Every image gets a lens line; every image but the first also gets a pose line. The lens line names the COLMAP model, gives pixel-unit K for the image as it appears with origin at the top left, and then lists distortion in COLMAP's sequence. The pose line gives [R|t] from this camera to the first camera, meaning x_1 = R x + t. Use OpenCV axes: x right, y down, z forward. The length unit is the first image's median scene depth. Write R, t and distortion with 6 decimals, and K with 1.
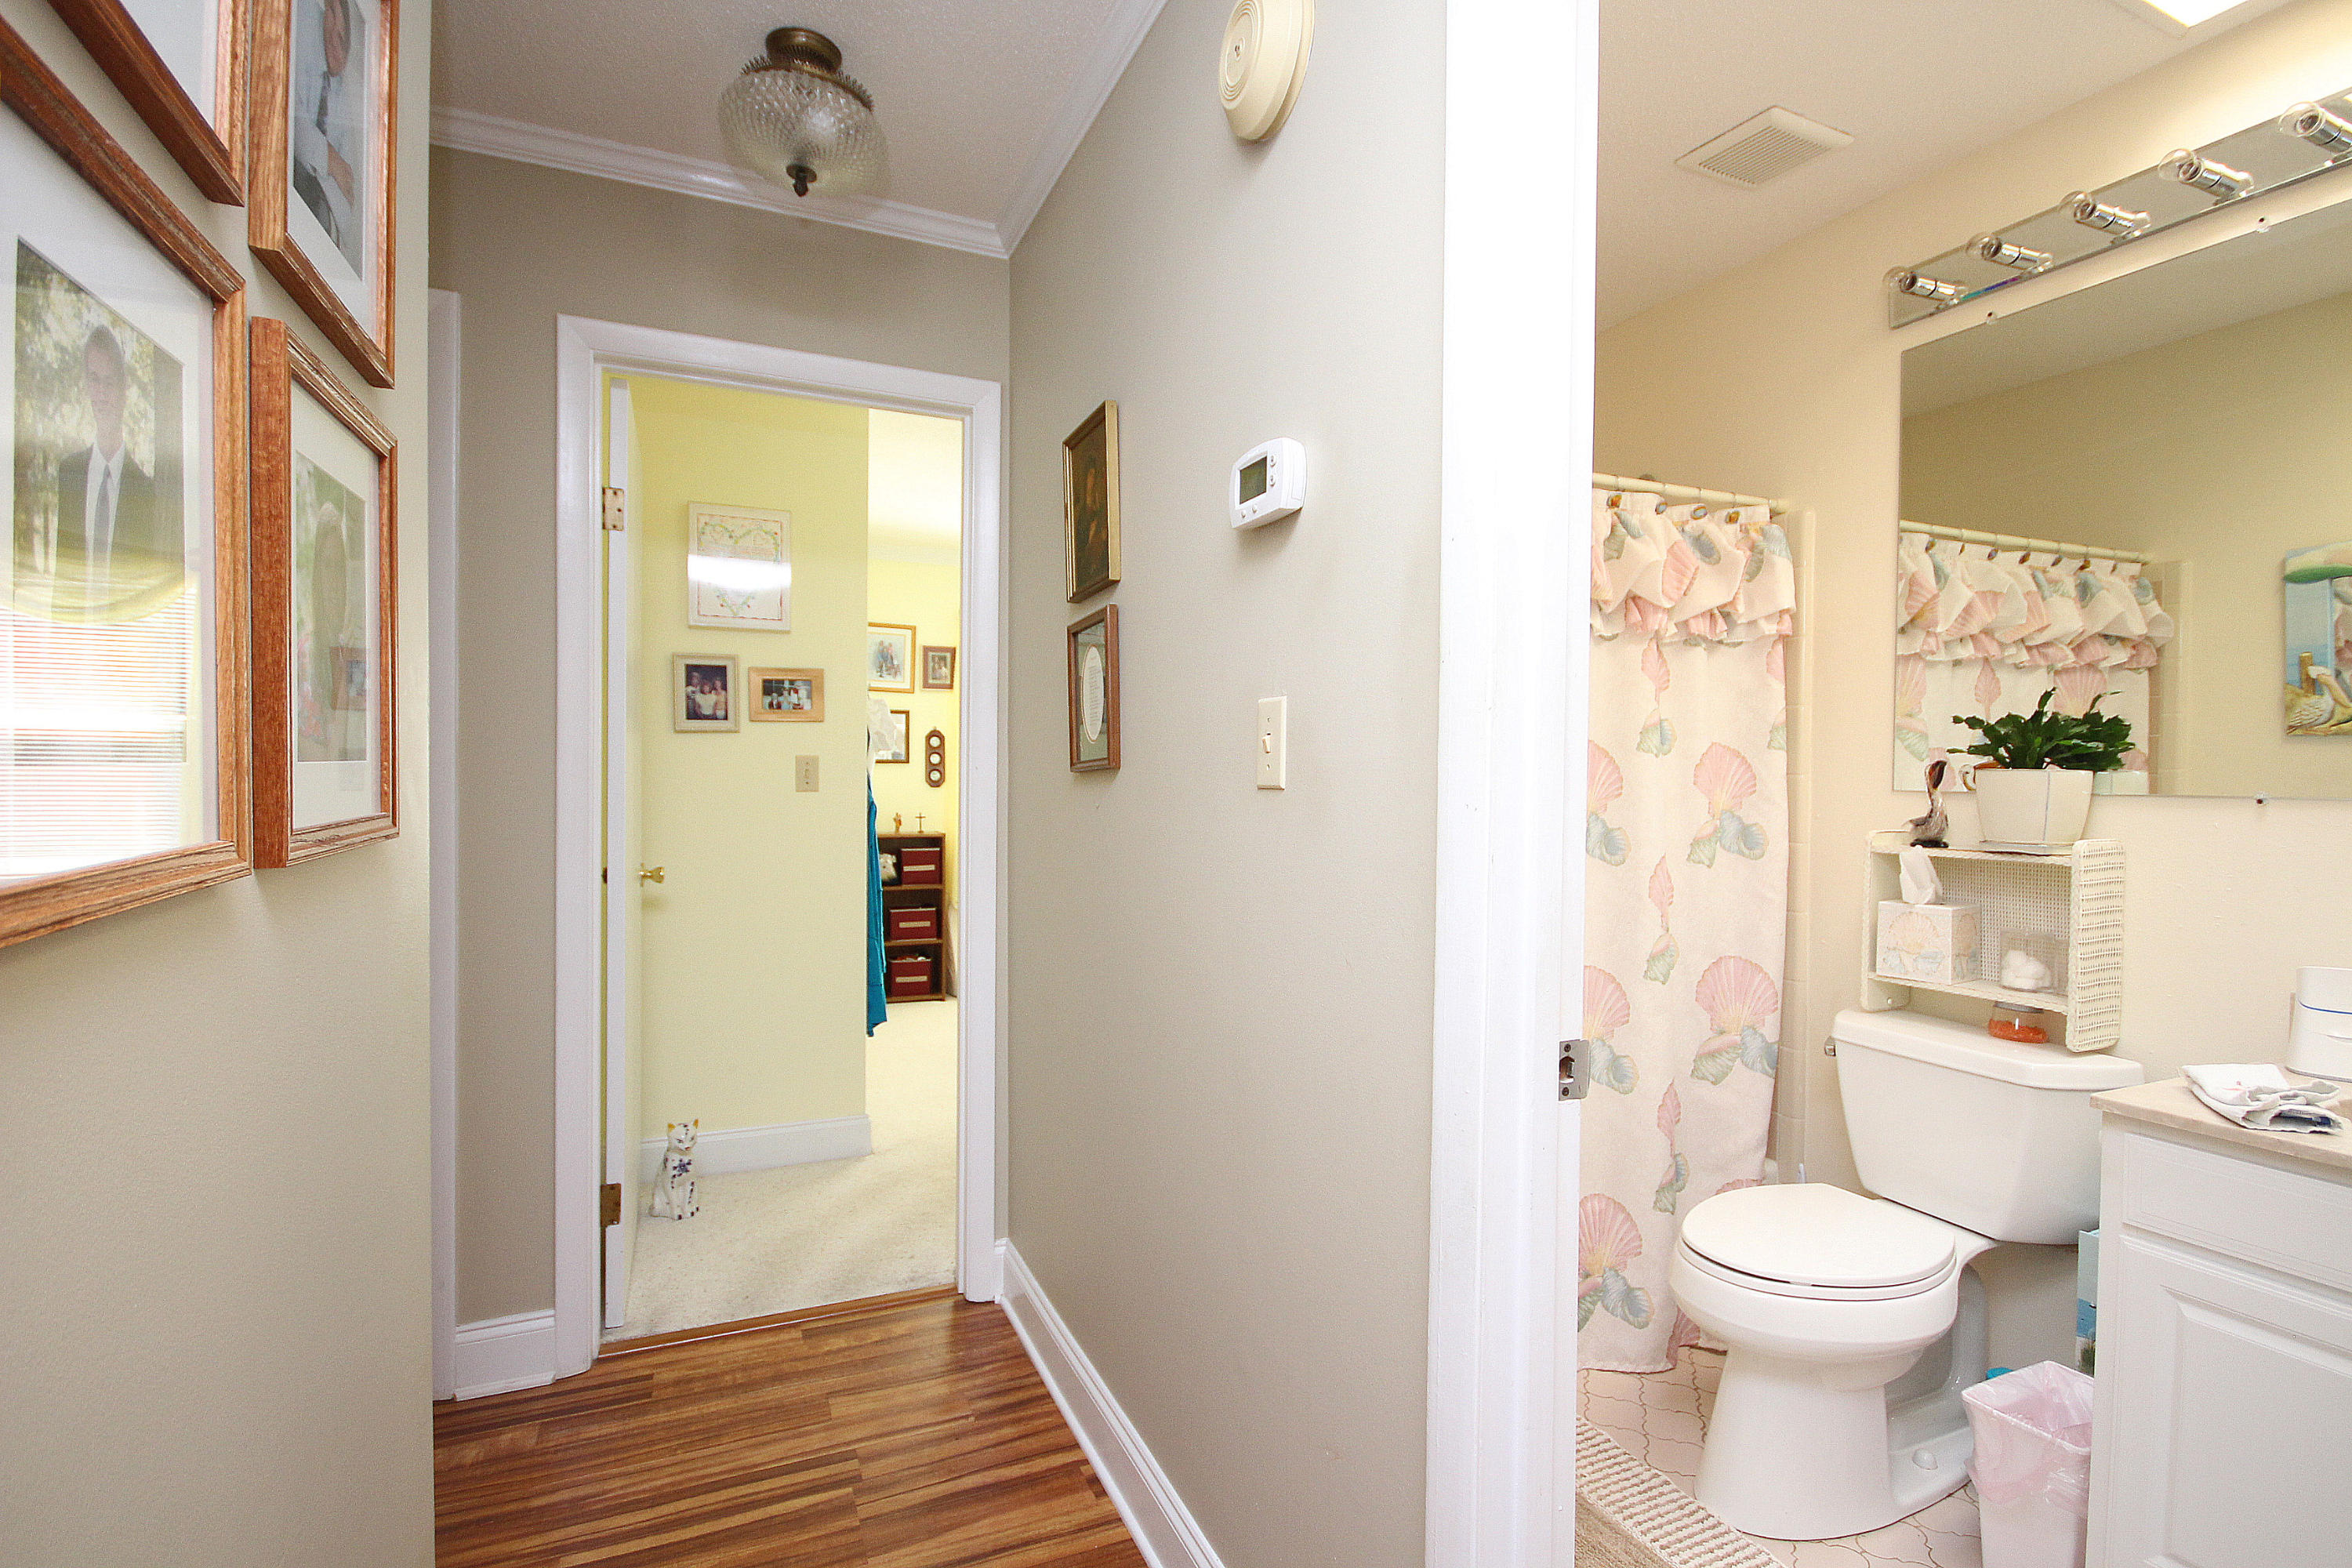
lens RADIAL K [[1077.2, 0, 1174.7], [0, 1077.2, 800.5], [0, 0, 1]] dist [0.016887, -0.014551]
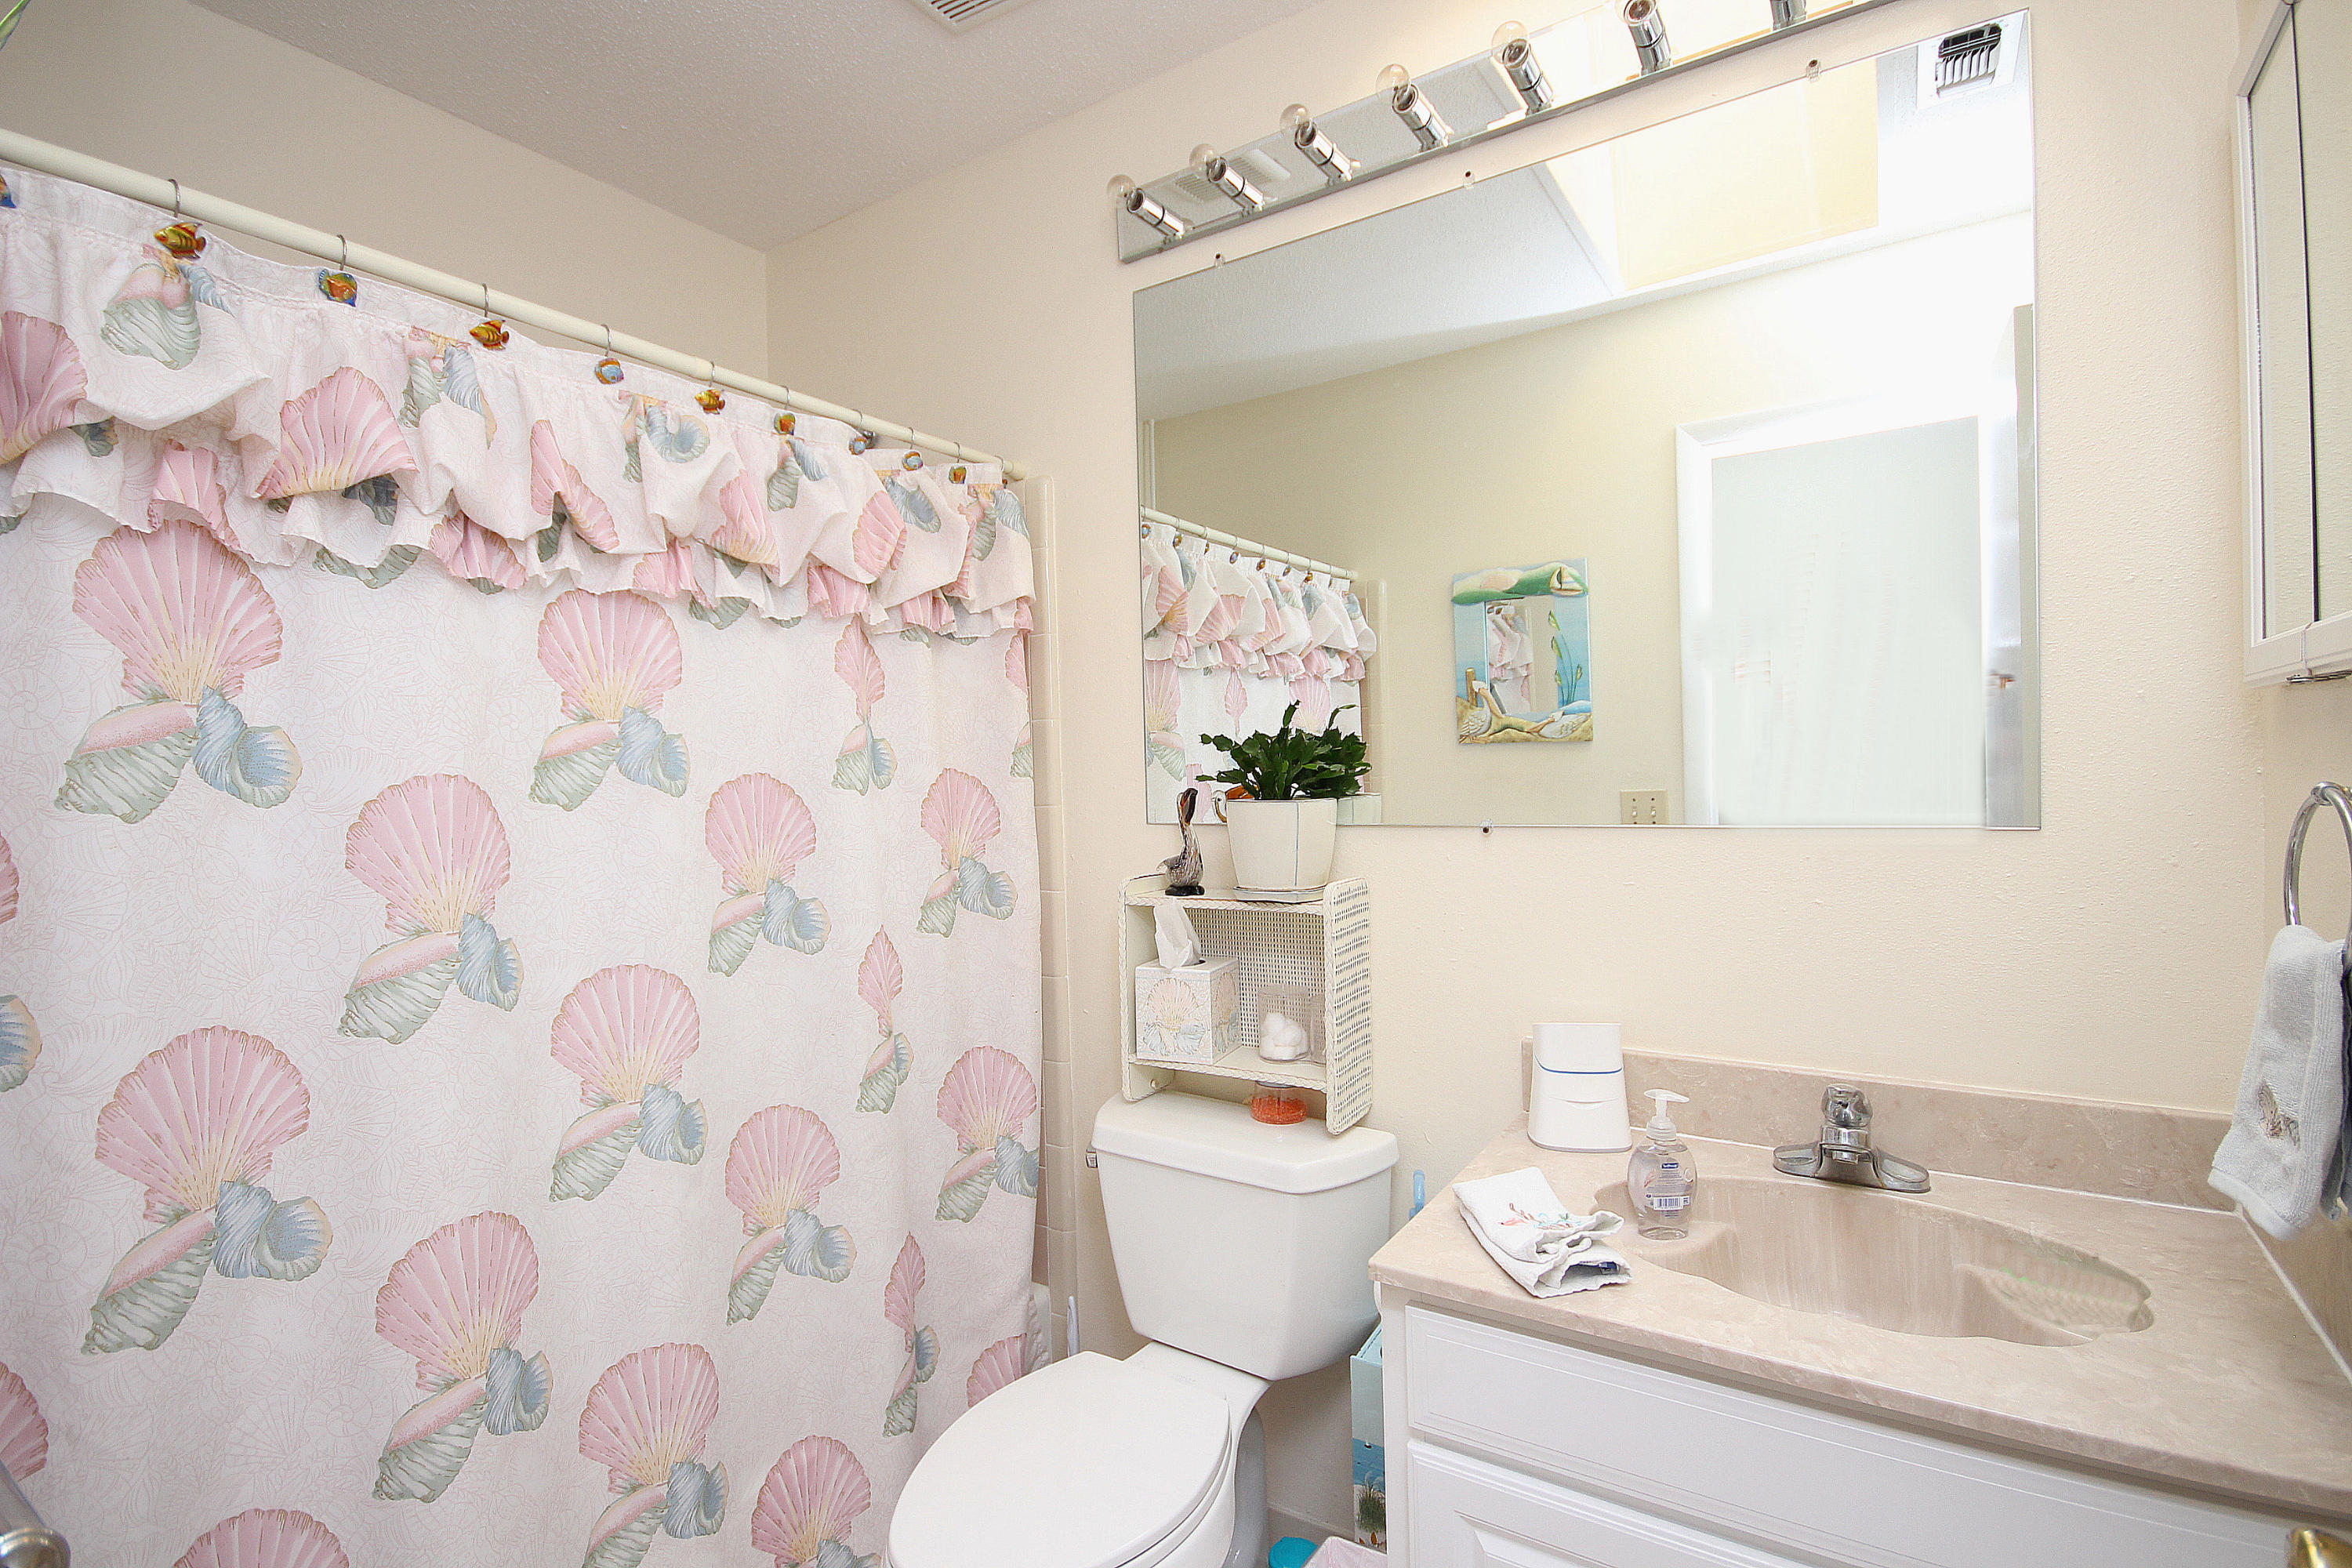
lens RADIAL K [[1079.4, 0, 1146.9], [0, 1079.4, 788.7], [0, 0, 1]] dist [-0.000617, -0.000566]
pose [[0.849122, -0.035811, 0.526981, 0.225413], [0.042784, 0.999084, -0.001045, -0.033556], [-0.526461, 0.023434, 0.849876, 0.293629]]
